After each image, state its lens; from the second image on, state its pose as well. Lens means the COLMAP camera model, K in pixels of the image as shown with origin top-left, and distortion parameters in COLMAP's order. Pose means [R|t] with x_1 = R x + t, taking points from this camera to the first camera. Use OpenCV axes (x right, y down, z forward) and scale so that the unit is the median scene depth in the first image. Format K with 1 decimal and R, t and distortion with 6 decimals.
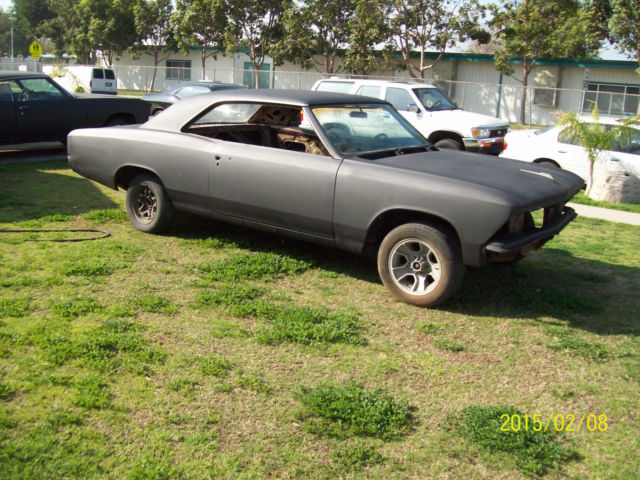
lens RADIAL K [[683.6, 0, 329.9], [0, 683.6, 238.0], [0, 0, 1]] dist [-0.169635, 0.145499]
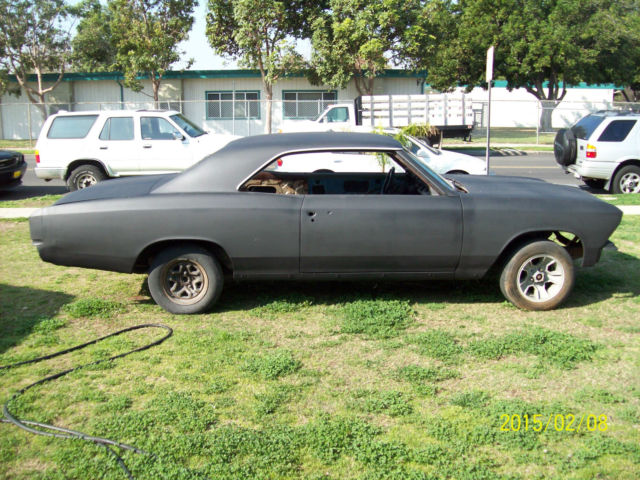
lens RADIAL K [[683.6, 0, 329.9], [0, 683.6, 238.0], [0, 0, 1]] dist [-0.169635, 0.145499]
pose [[0.789115, -0.178195, 0.587830, -0.296685], [0.186353, 0.981343, 0.047319, -0.052753], [-0.585294, 0.072204, 0.807600, 0.098904]]
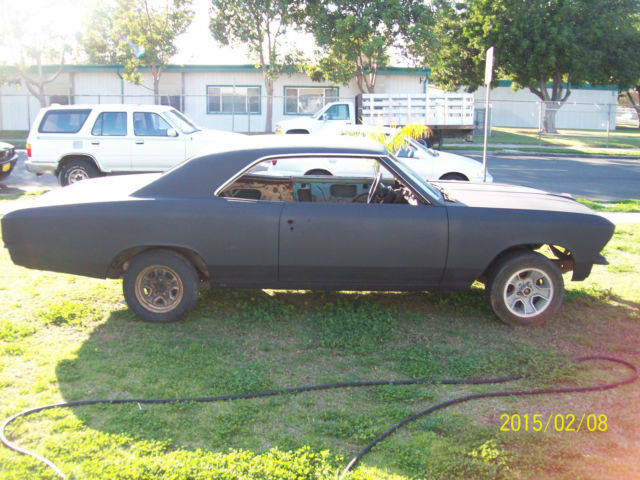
lens RADIAL K [[683.6, 0, 329.9], [0, 683.6, 238.0], [0, 0, 1]] dist [-0.169635, 0.145499]
pose [[0.795622, -0.166713, 0.582402, -0.276394], [0.166758, 0.984518, 0.054009, -0.057956], [-0.582389, 0.054150, 0.811105, 0.101911]]
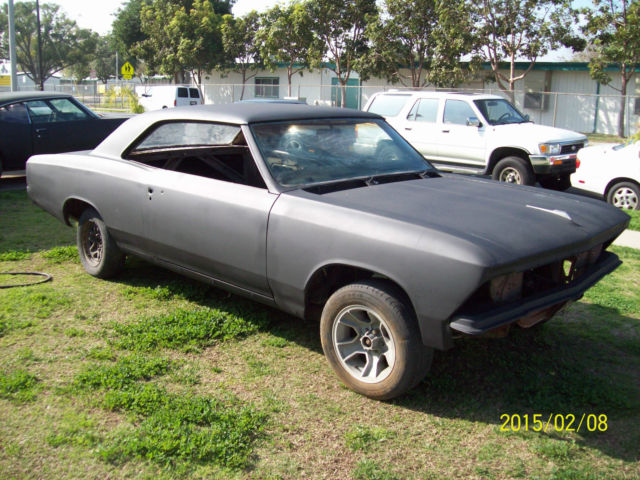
lens RADIAL K [[683.6, 0, 329.9], [0, 683.6, 238.0], [0, 0, 1]] dist [-0.169635, 0.145499]
pose [[0.988192, 0.002928, -0.153193, 0.071694], [-0.006385, 0.999736, -0.022076, -0.019169], [0.153087, 0.022793, 0.987950, 0.101469]]
